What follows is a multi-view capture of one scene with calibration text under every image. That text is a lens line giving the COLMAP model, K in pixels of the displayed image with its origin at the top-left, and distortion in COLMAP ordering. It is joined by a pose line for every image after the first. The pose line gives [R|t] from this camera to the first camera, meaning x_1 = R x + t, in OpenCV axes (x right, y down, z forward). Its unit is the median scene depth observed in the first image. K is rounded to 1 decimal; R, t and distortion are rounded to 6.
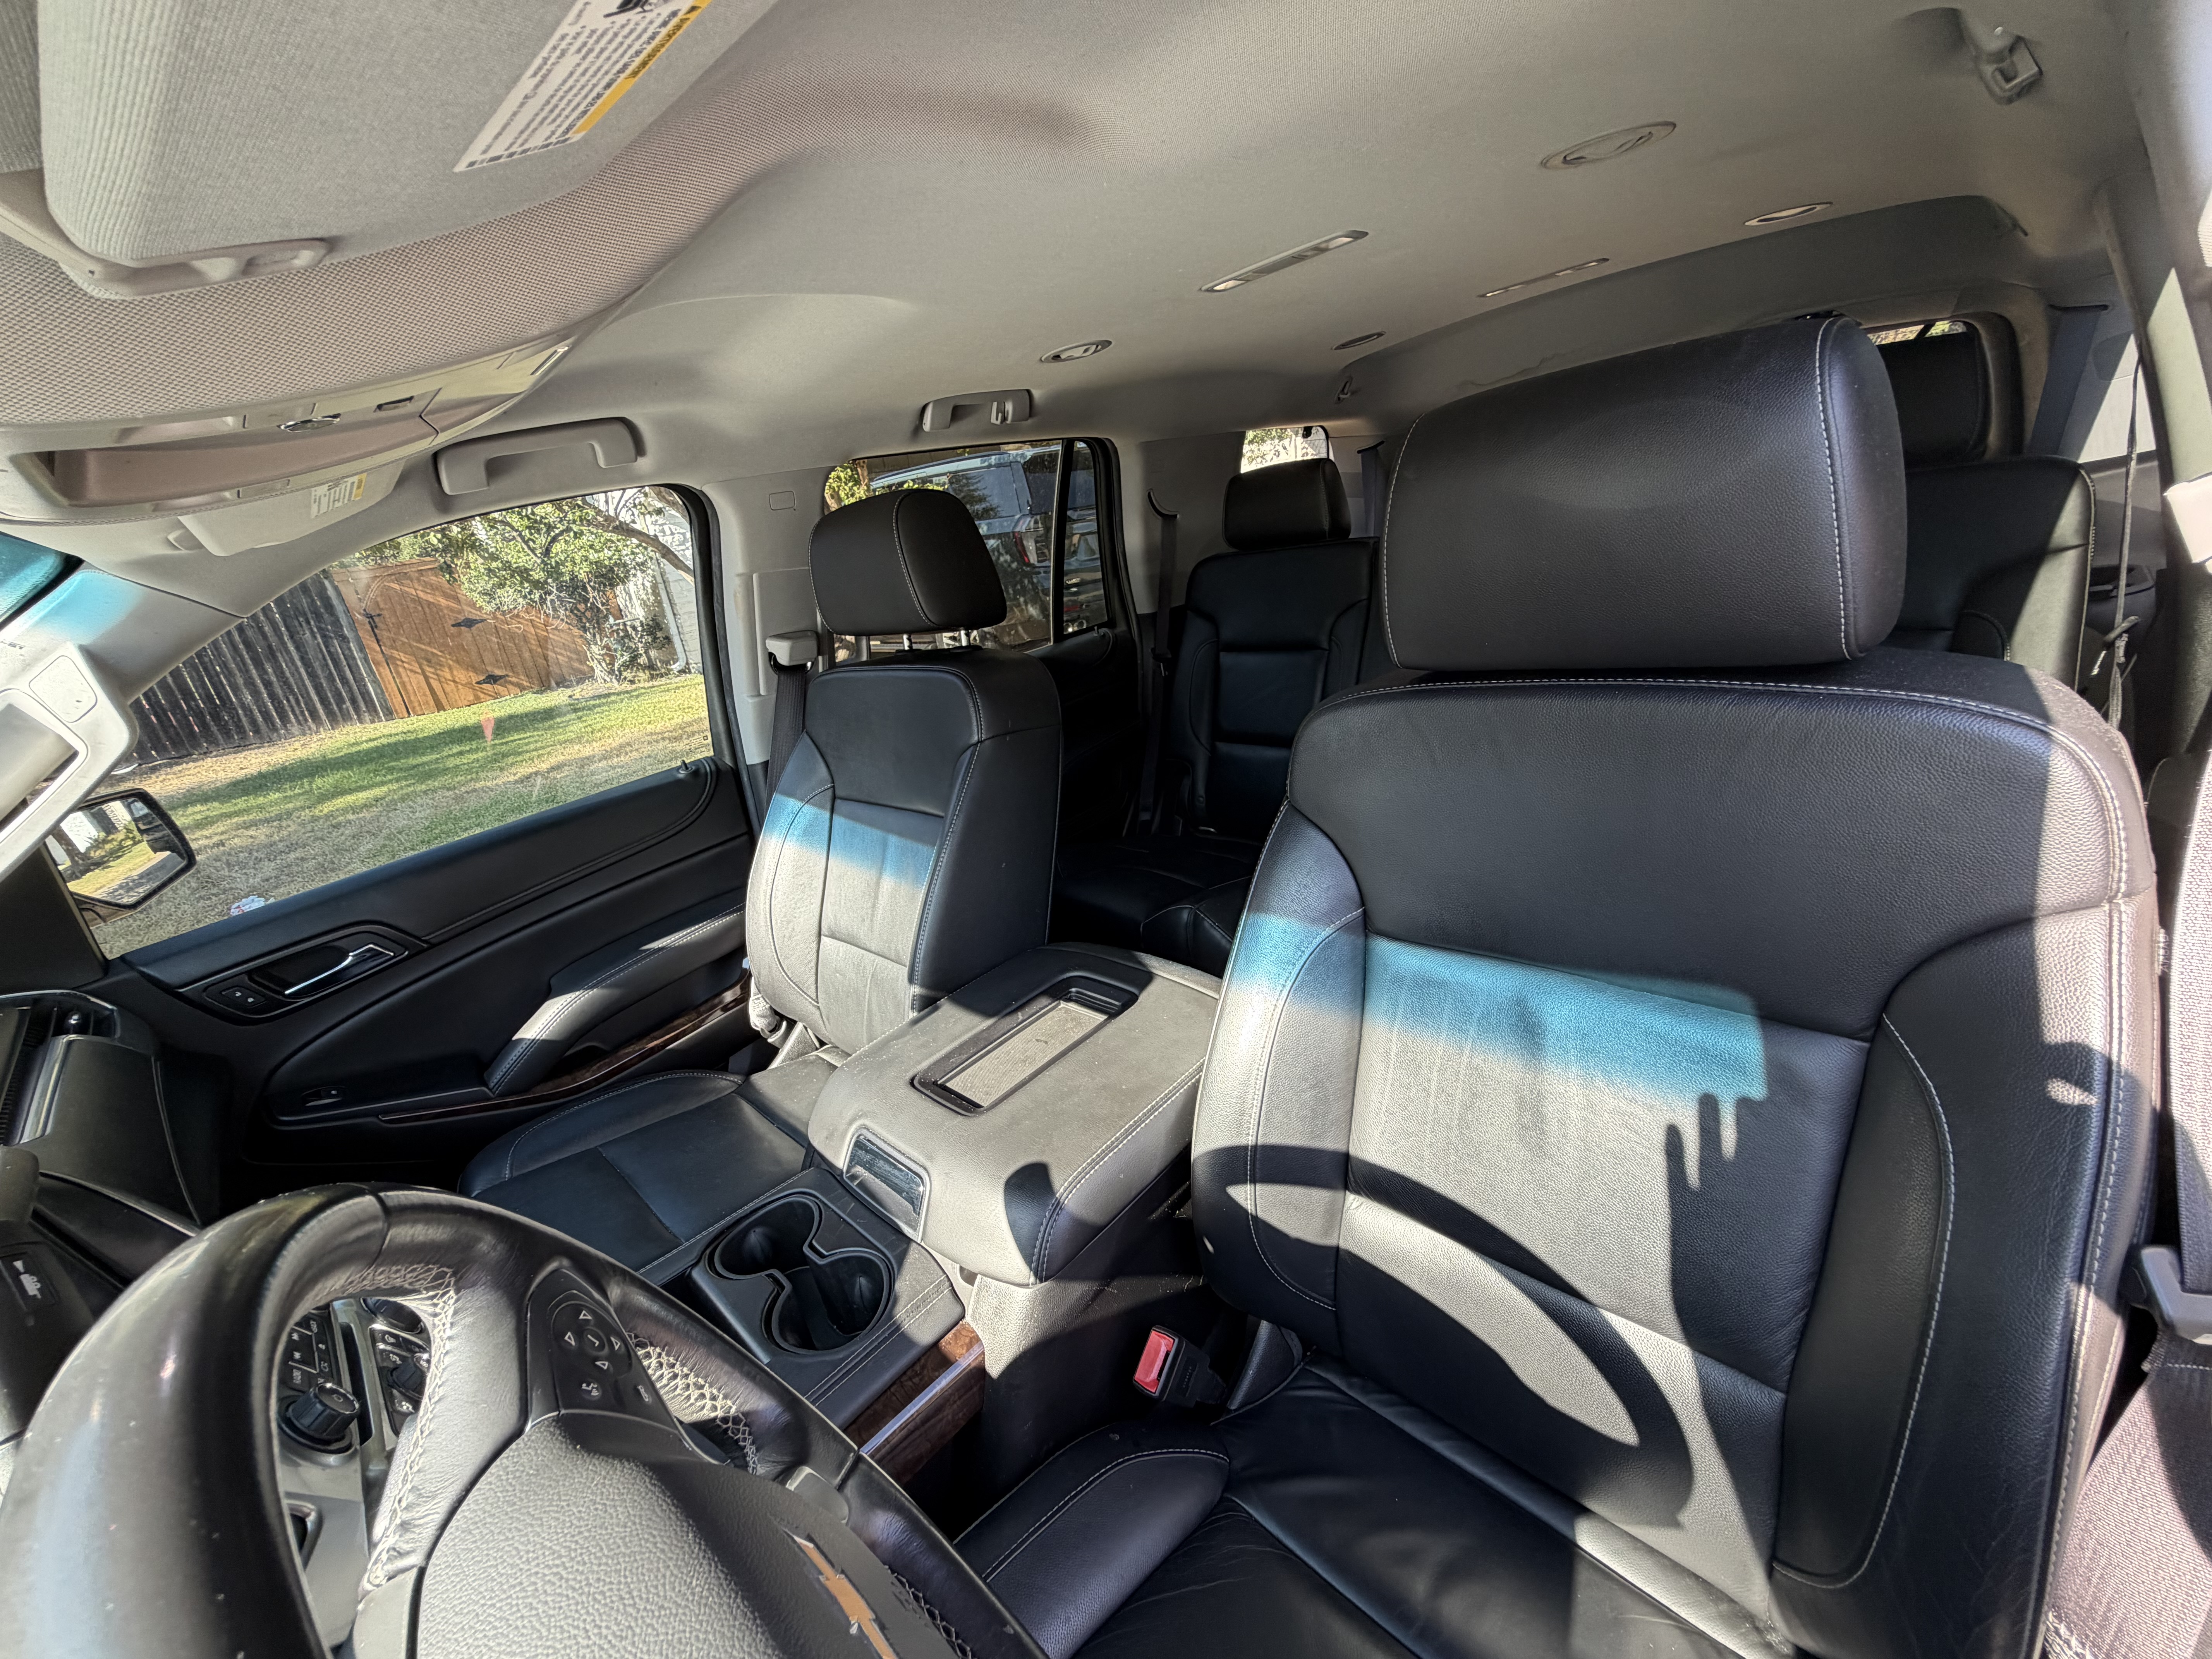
lens RADIAL K [[877.7, 0, 1106.0], [0, 877.7, 829.5], [0, 0, 1]] dist [-0.003357, 0.000281]
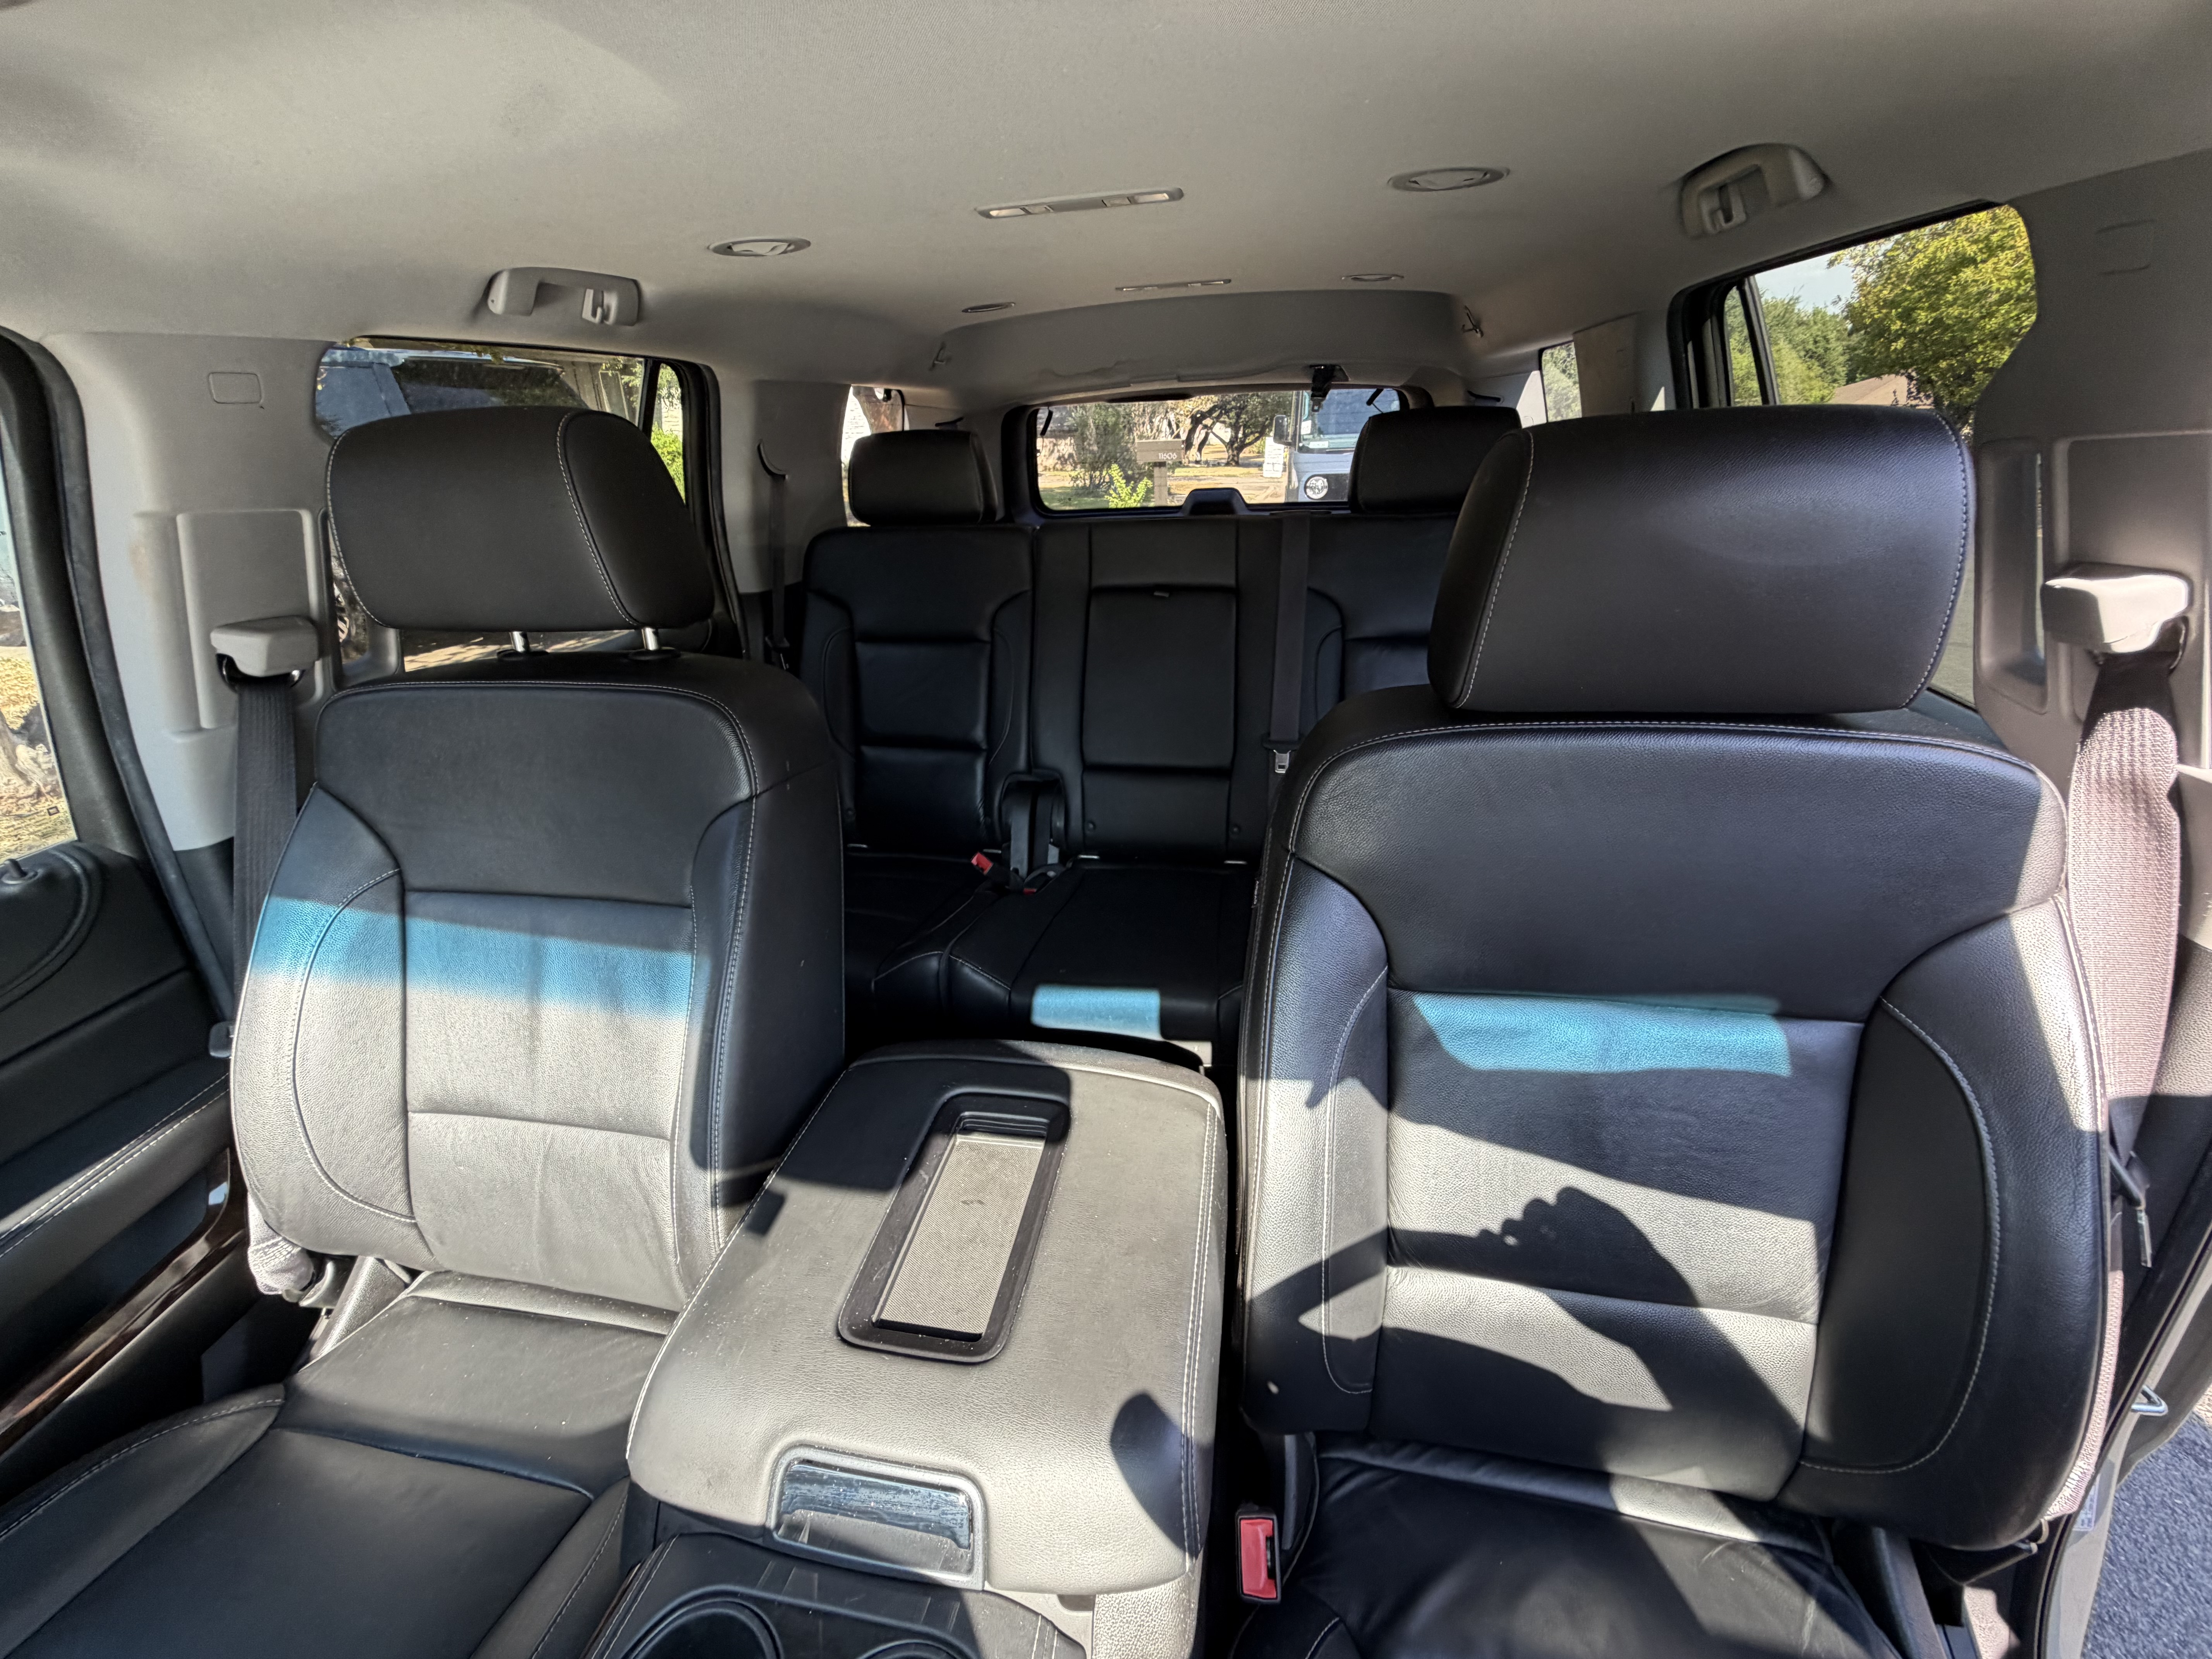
lens RADIAL K [[877.7, 0, 1106.0], [0, 877.7, 829.5], [0, 0, 1]] dist [-0.003357, 0.000281]
pose [[0.830393, -0.110659, 0.546079, -0.282625], [0.092732, 0.993858, 0.060386, -0.086340], [-0.549407, 0.000494, 0.835555, 0.256508]]
